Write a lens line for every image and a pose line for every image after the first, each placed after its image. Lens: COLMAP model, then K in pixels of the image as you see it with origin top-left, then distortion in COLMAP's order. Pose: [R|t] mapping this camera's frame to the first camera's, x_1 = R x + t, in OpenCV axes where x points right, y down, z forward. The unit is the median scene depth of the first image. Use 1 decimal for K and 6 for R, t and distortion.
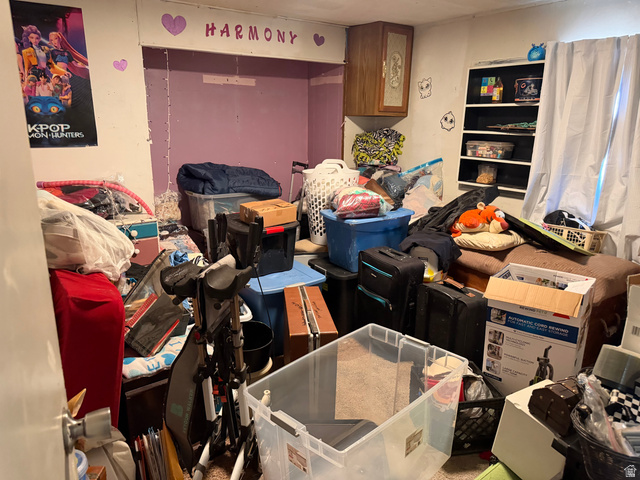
lens RADIAL K [[447.7, 0, 315.7], [0, 447.7, 244.2], [0, 0, 1]] dist [0.064861, -0.084671]
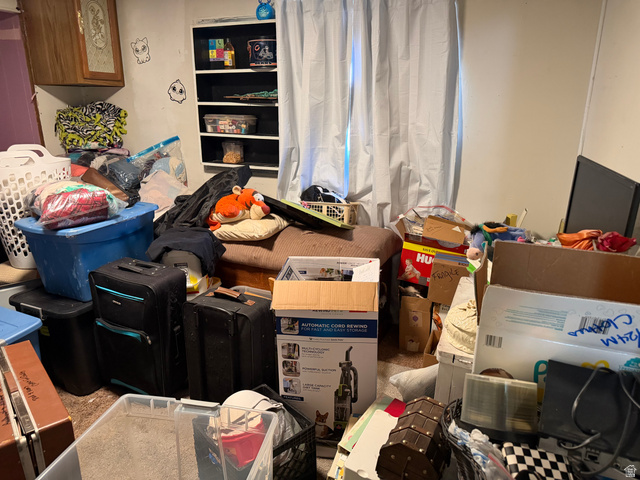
lens RADIAL K [[447.7, 0, 315.7], [0, 447.7, 244.2], [0, 0, 1]] dist [0.064861, -0.084671]
pose [[0.840876, -0.173122, 0.512793, 0.038629], [0.152855, 0.984854, 0.081842, -0.029920], [-0.519195, 0.009564, 0.854602, 0.197031]]
